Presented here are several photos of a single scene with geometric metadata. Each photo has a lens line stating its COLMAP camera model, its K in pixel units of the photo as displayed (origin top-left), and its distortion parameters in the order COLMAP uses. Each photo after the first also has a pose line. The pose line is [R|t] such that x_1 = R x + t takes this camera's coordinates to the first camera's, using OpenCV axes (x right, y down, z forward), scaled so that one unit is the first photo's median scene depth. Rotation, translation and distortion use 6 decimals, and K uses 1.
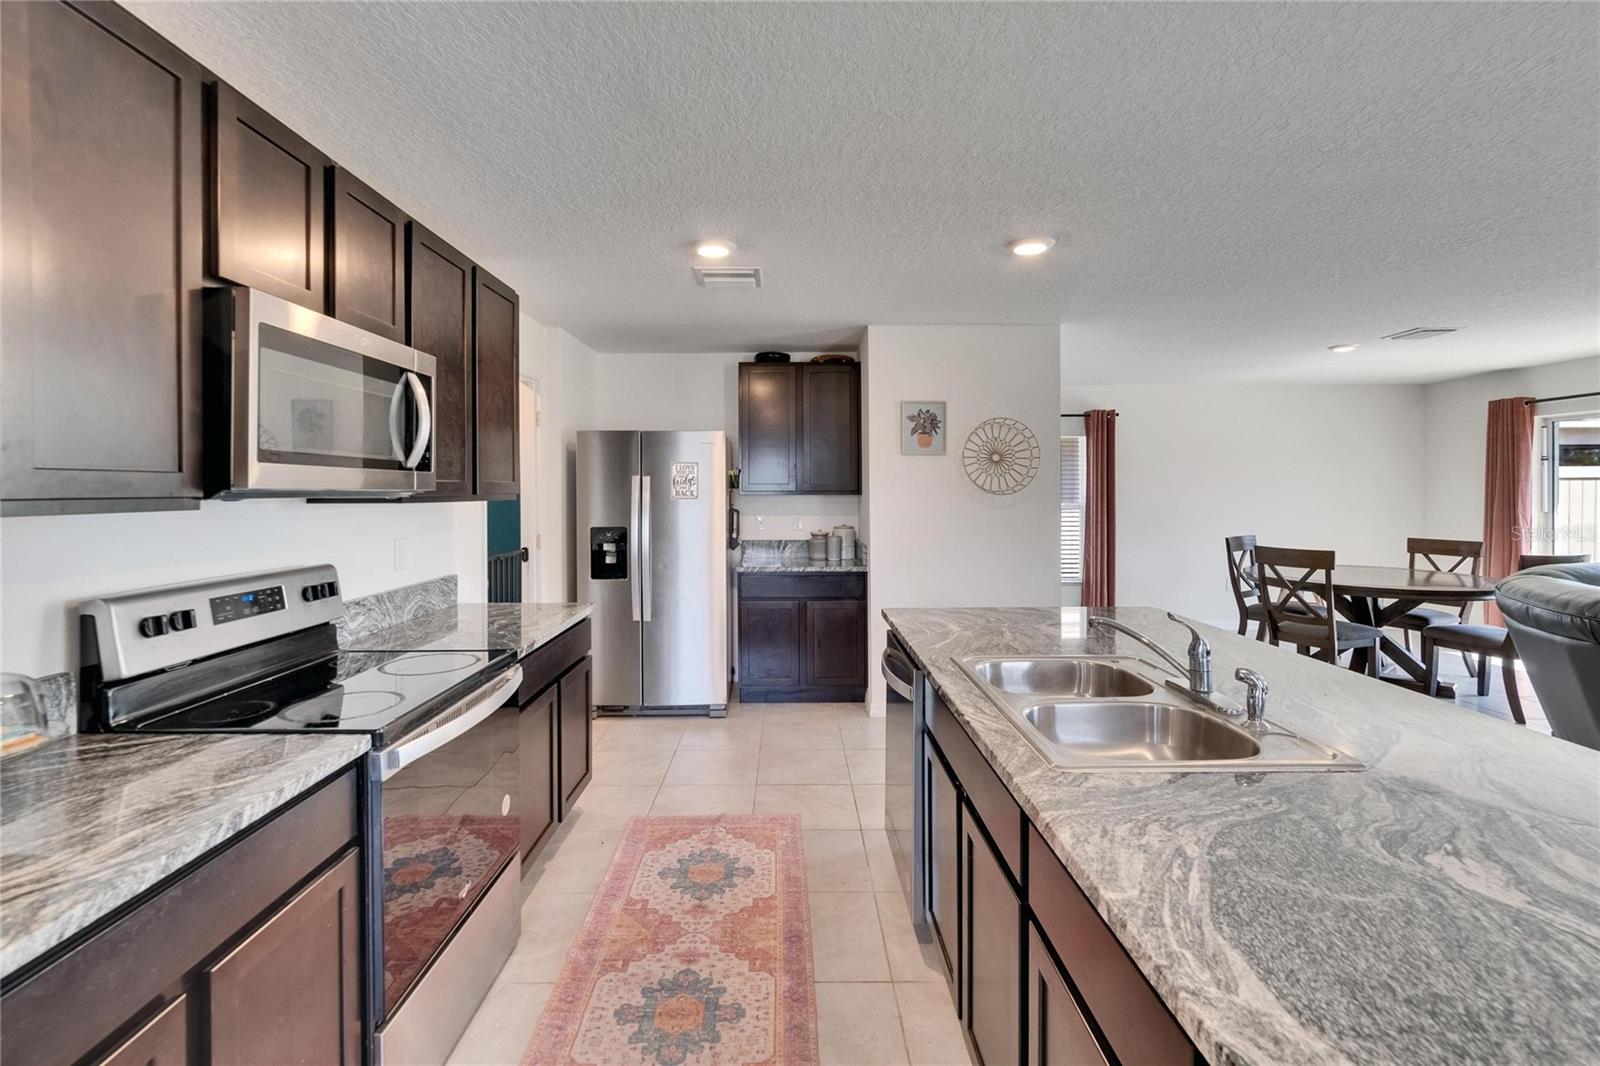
lens RADIAL K [[720.6, 0, 796.1], [0, 720.6, 496.2], [0, 0, 1]] dist [-0.002289, 0.000174]
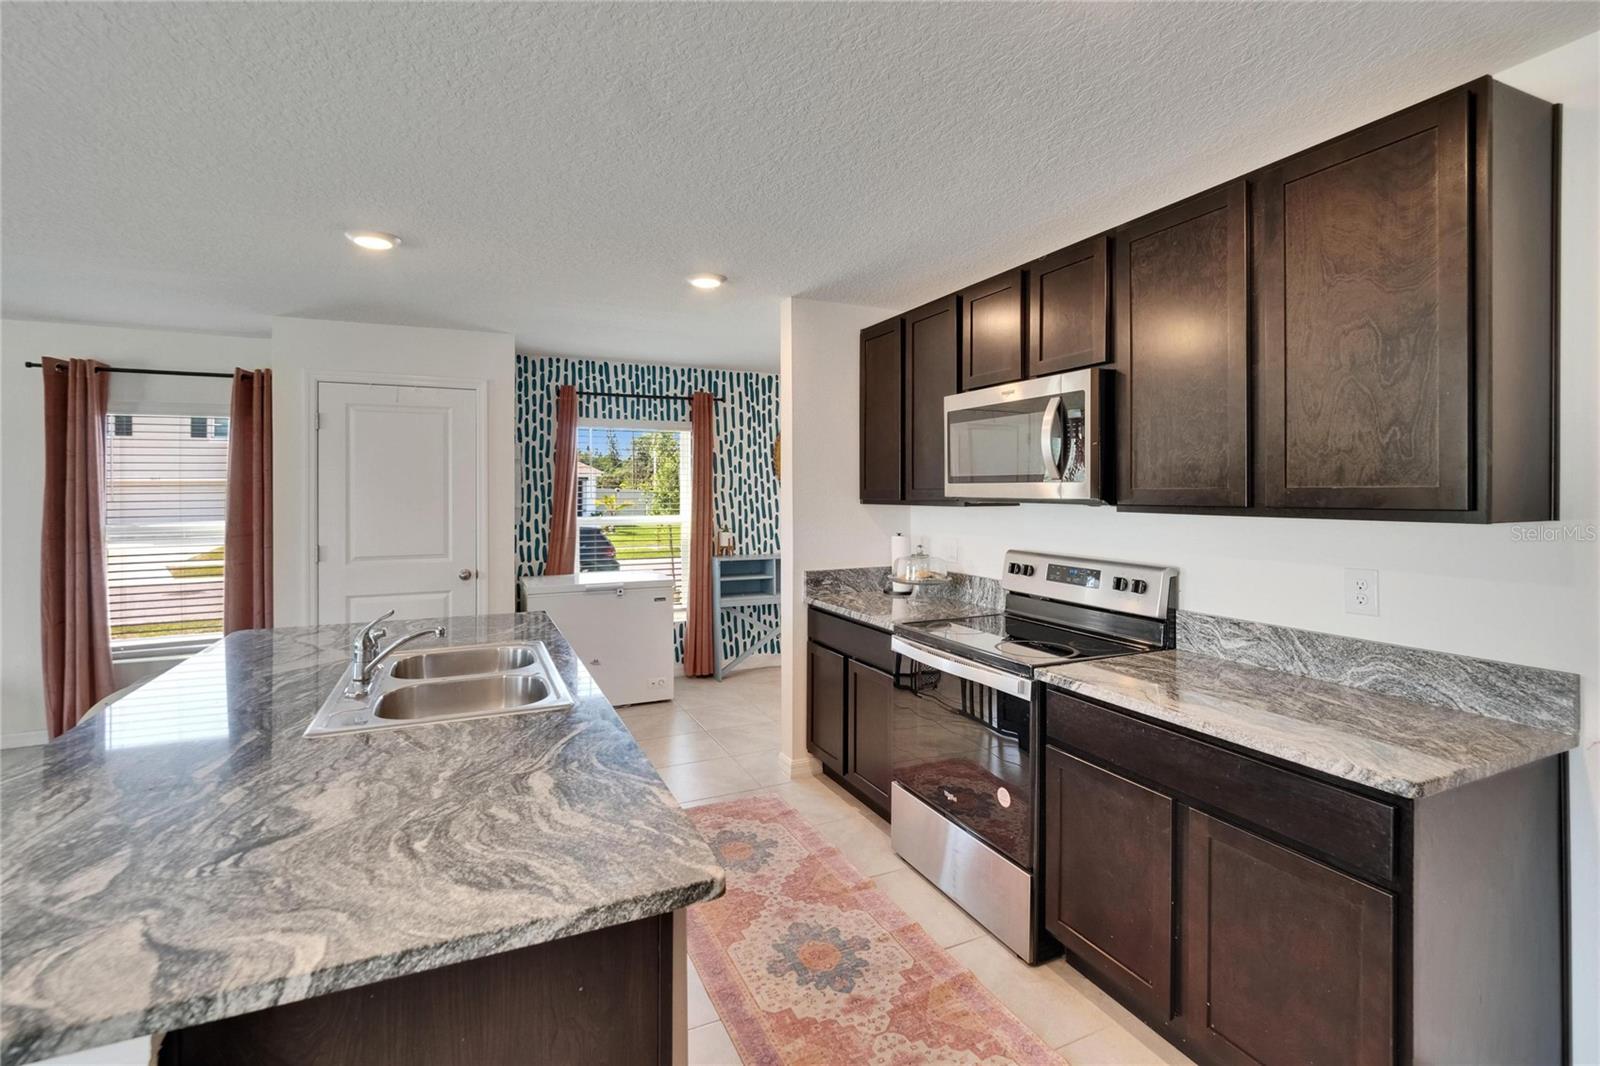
lens RADIAL K [[720.6, 0, 775.7], [0, 720.6, 496.2], [0, 0, 1]] dist [-0.002289, 0.000174]
pose [[-0.922601, 0.005085, -0.385721, 0.302308], [-0.000858, 0.999884, 0.015235, -0.027395], [0.385754, 0.014387, -0.922490, 1.786045]]
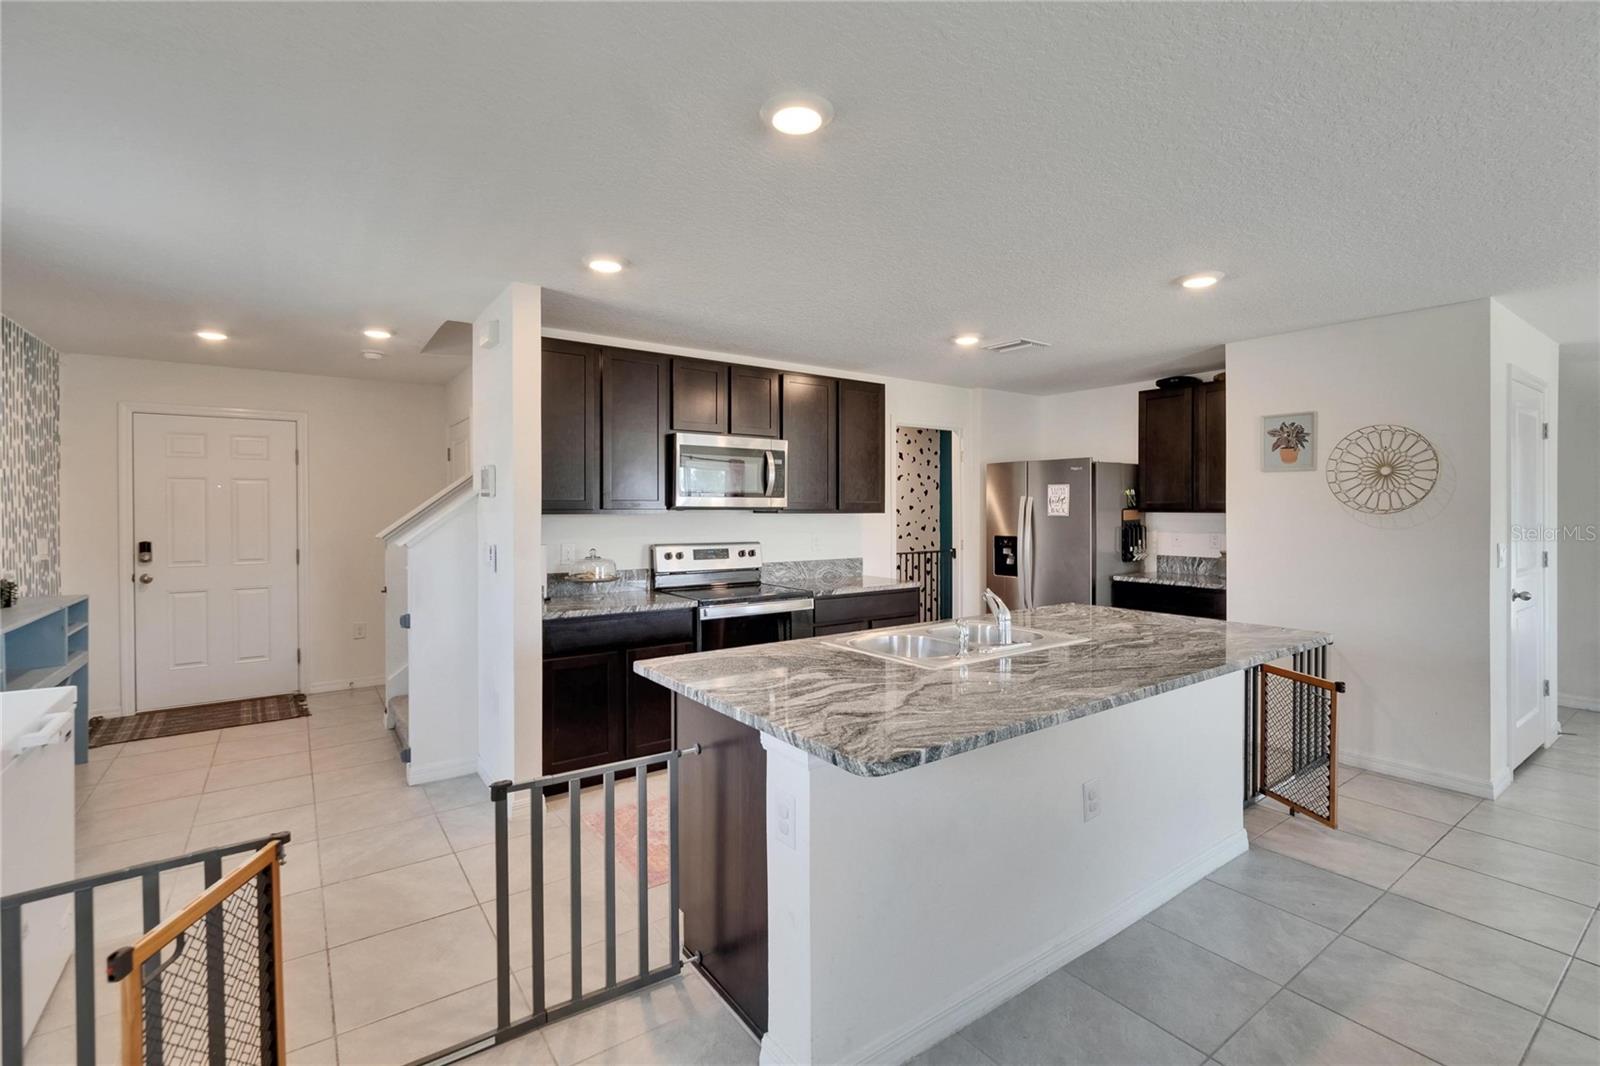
lens RADIAL K [[720.6, 0, 790.9], [0, 720.6, 516.7], [0, 0, 1]] dist [-0.002289, 0.000174]
pose [[0.577141, 0.010912, -0.816572, 1.155342], [-0.009572, 0.999932, 0.006596, 0.005258], [0.816589, 0.004010, 0.577206, -0.150265]]
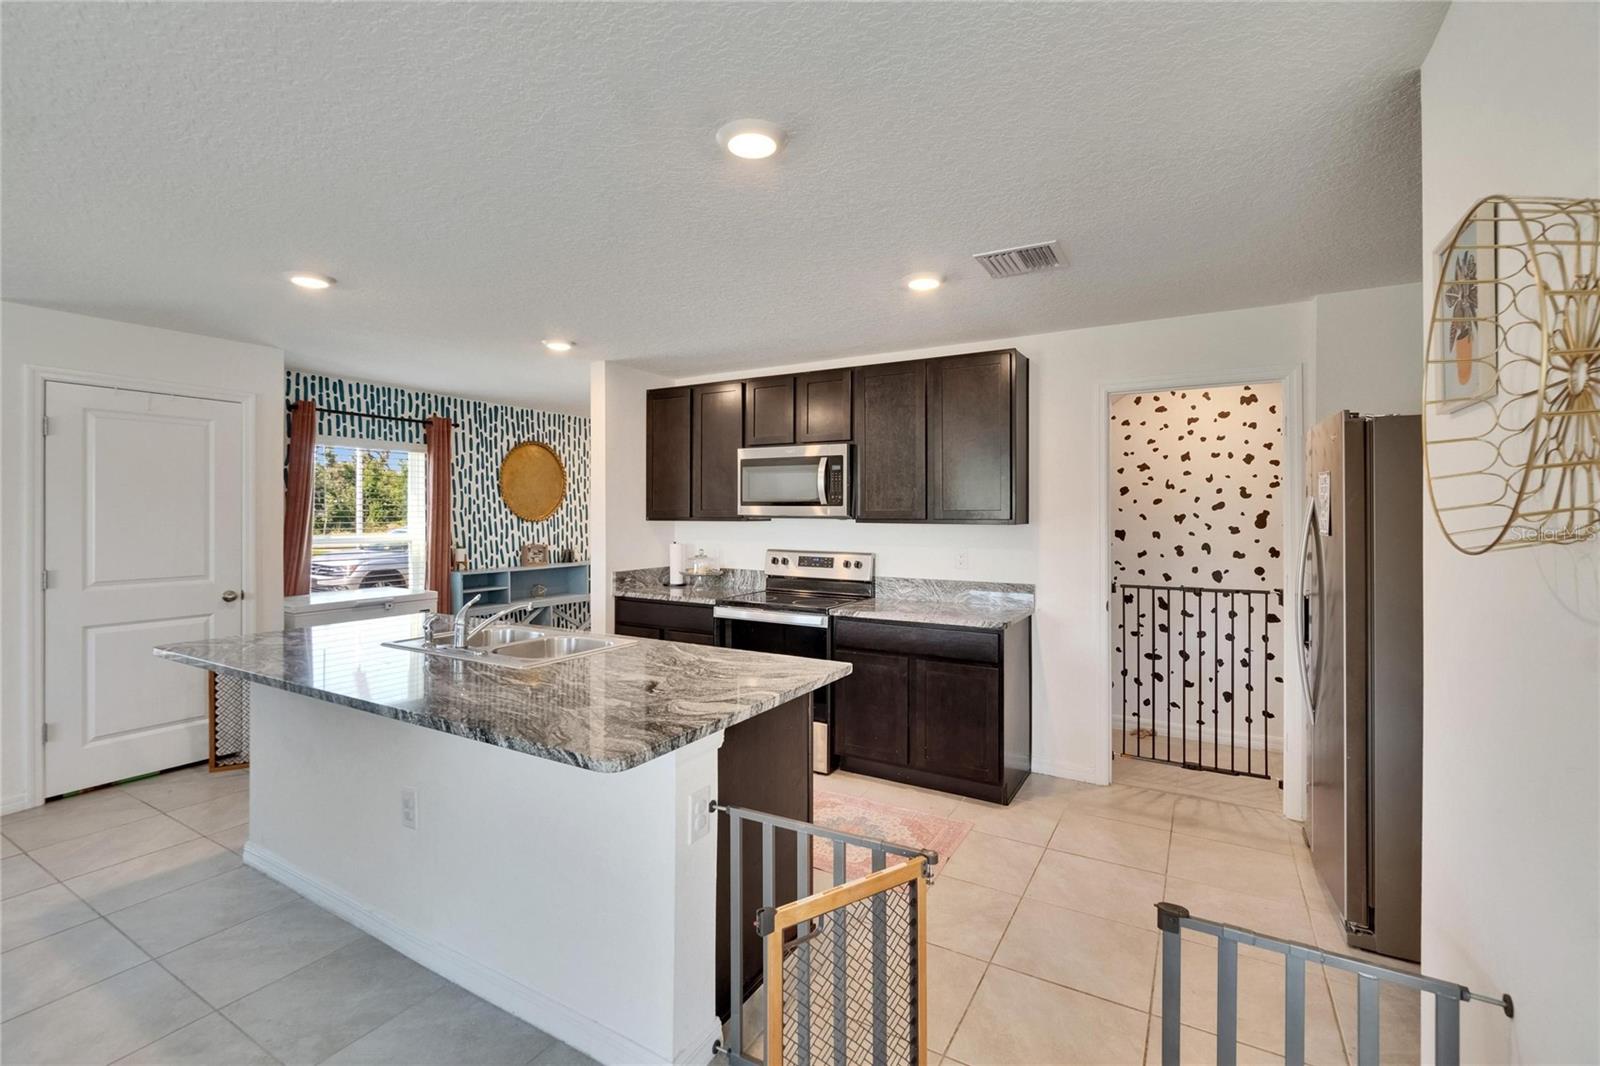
lens RADIAL K [[720.6, 0, 783.3], [0, 720.6, 518.1], [0, 0, 1]] dist [-0.002289, 0.000174]
pose [[-0.529706, 0.004878, -0.848167, 1.160211], [-0.010245, 0.999874, 0.012149, -0.023308], [0.848120, 0.015125, -0.529589, 1.860087]]
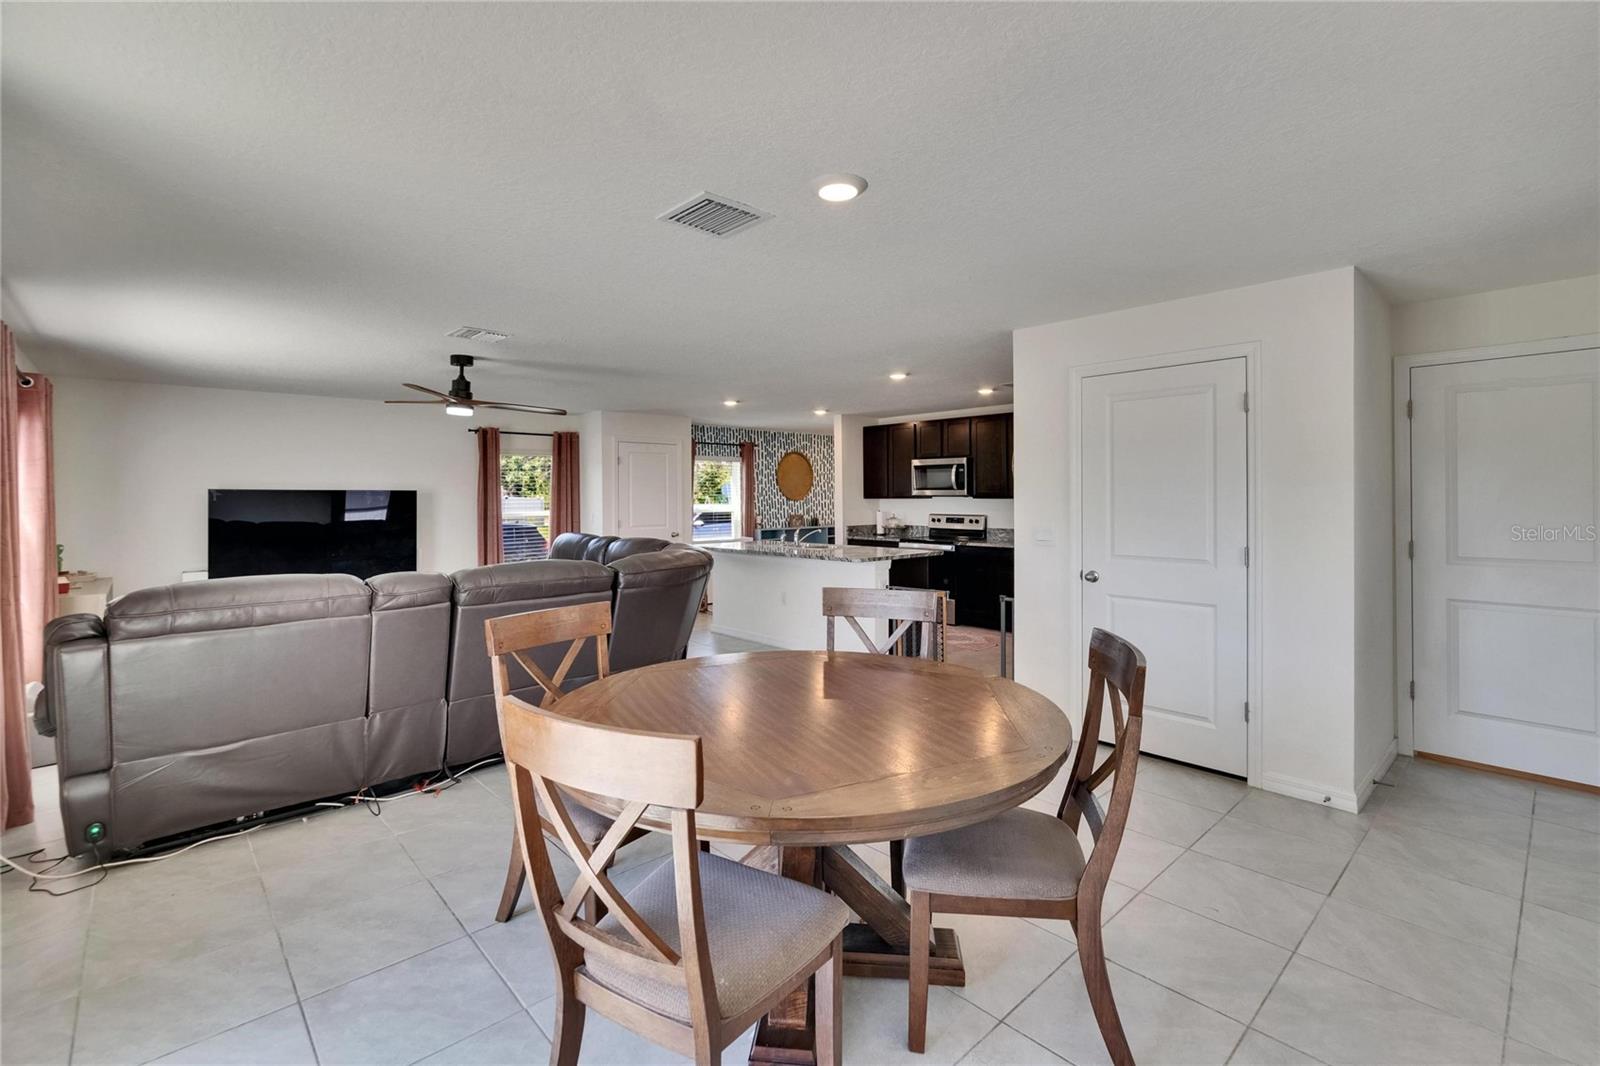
lens RADIAL K [[720.6, 0, 795.9], [0, 720.6, 495.1], [0, 0, 1]] dist [-0.002289, 0.000174]
pose [[-0.740753, 0.005269, -0.671757, 2.536695], [0.000463, 0.999973, 0.007333, -0.034747], [0.671777, 0.005120, -0.740735, 3.099900]]
